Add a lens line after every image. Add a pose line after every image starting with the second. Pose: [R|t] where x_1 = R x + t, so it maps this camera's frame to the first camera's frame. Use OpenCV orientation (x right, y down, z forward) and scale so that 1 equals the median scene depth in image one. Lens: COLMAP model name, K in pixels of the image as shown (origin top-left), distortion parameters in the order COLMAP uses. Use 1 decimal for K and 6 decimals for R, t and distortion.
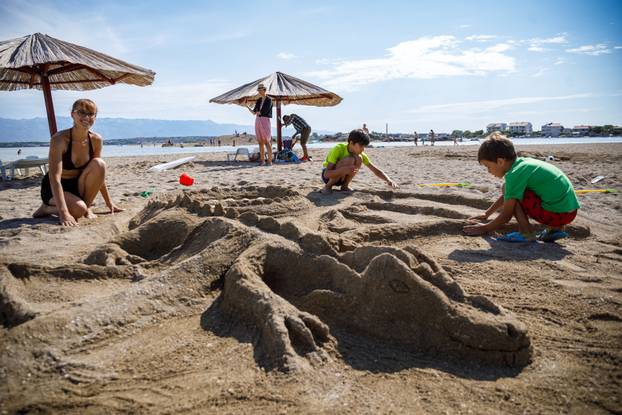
lens RADIAL K [[422.4, 0, 311.0], [0, 422.4, 207.5], [0, 0, 1]] dist [-0.096637, 0.080029]
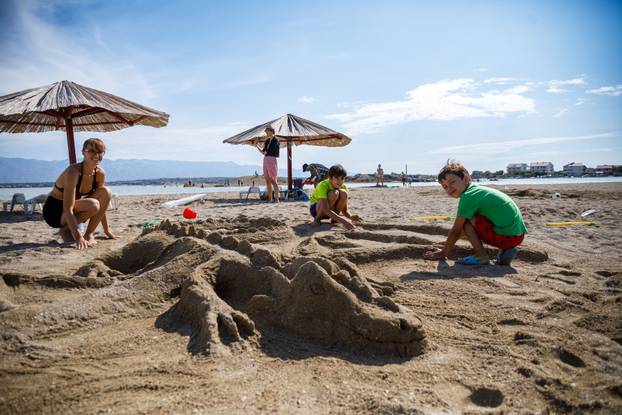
lens RADIAL K [[422.4, 0, 311.0], [0, 422.4, 207.5], [0, 0, 1]] dist [-0.096637, 0.080029]
pose [[0.998835, 0.002316, -0.048194, 0.146550], [-0.006944, 0.995350, -0.096079, 0.045416], [0.047748, 0.096301, 0.994206, -0.099350]]
